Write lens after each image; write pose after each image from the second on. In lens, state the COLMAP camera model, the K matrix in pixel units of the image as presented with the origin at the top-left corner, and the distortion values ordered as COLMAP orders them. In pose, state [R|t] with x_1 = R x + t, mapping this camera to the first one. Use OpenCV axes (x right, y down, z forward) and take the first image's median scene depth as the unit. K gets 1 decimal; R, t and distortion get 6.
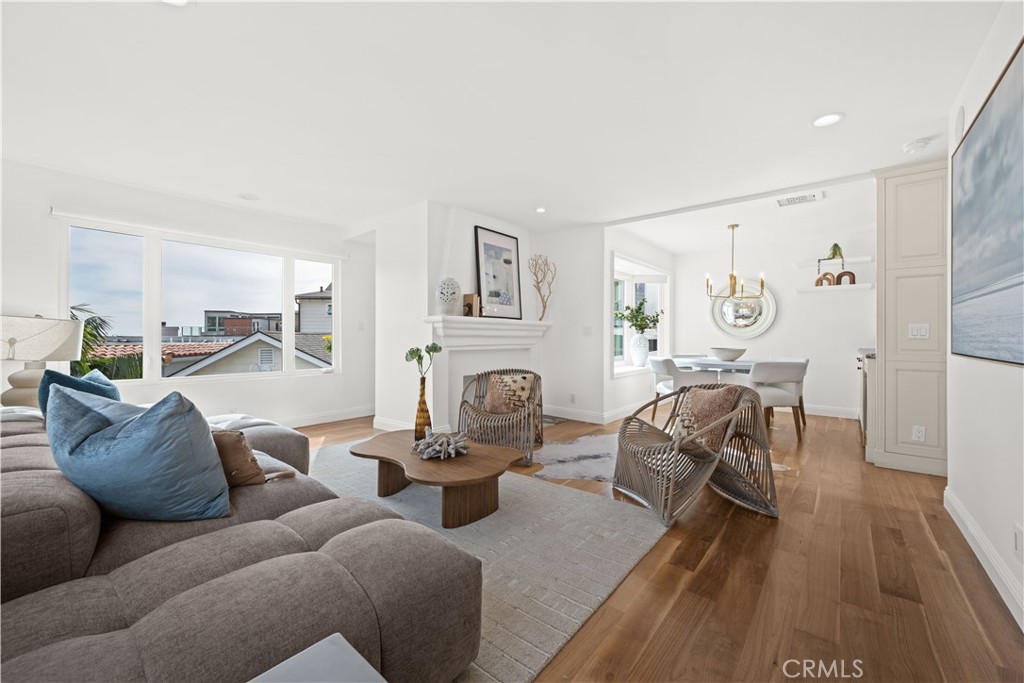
lens RADIAL K [[402.0, 0, 515.6], [0, 402.0, 339.4], [0, 0, 1]] dist [-0.000970, -0.000232]
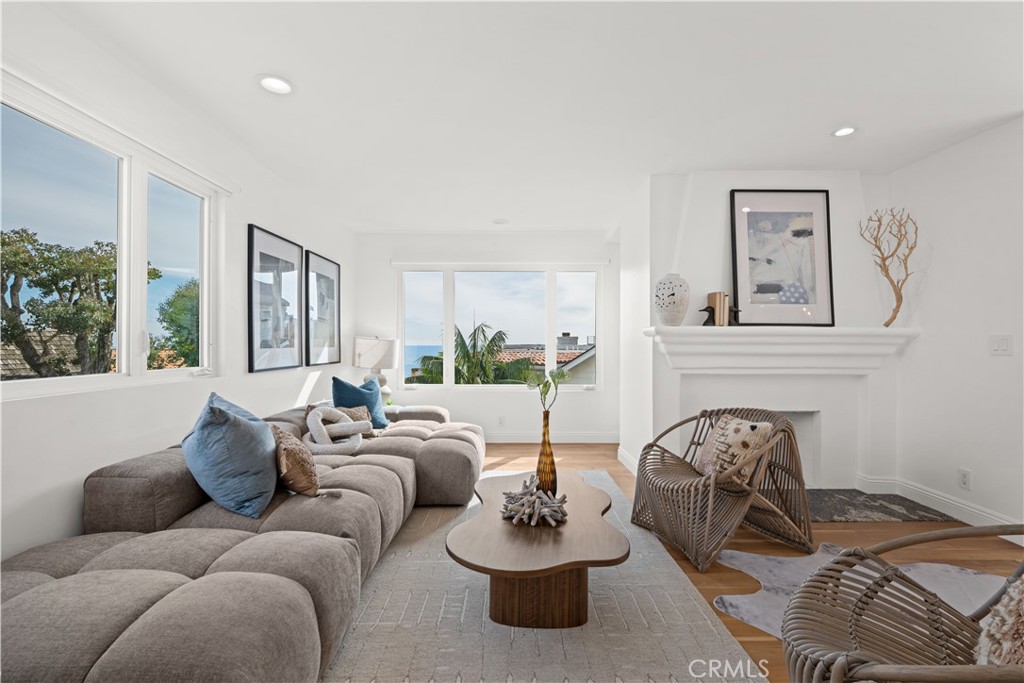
lens RADIAL K [[443.4, 0, 516.2], [0, 443.4, 345.3], [0, 0, 1]] dist [0.001758, 0.000726]
pose [[0.639258, 0.002251, -0.768989, 0.244287], [-0.005229, 0.999985, -0.001420, -0.019687], [0.768974, 0.004929, 0.639261, 0.247809]]
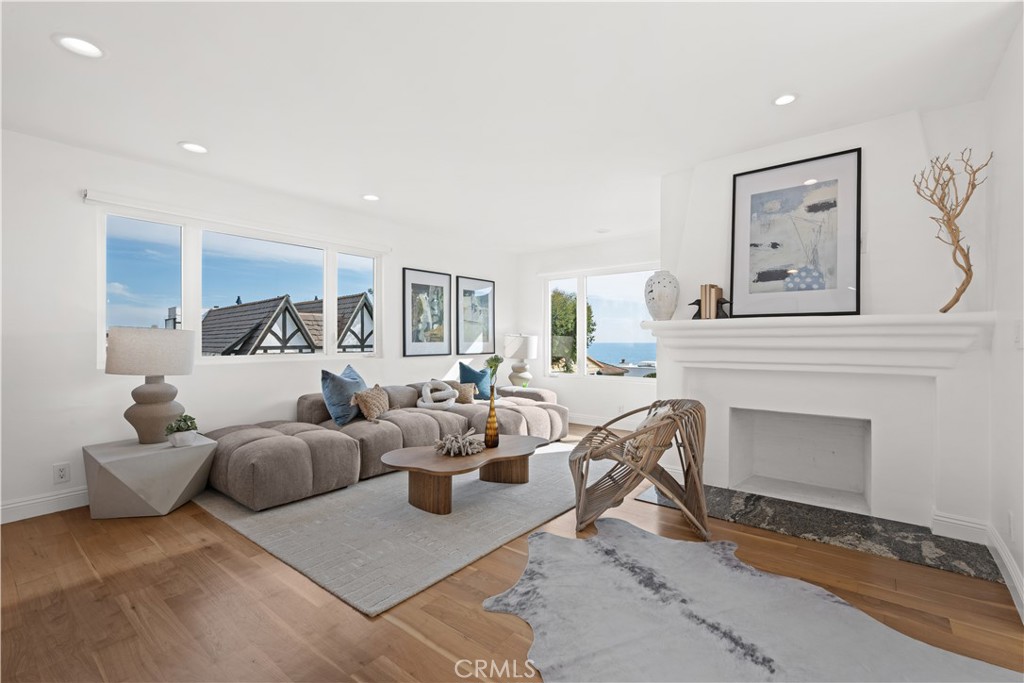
lens RADIAL K [[453.1, 0, 520.2], [0, 453.1, 343.6], [0, 0, 1]] dist [0.000877, -0.000028]
pose [[0.012381, 0.004903, -0.999911, 0.622610], [-0.003922, 0.999981, 0.004854, -0.016831], [0.999916, 0.003861, 0.012400, 0.654189]]
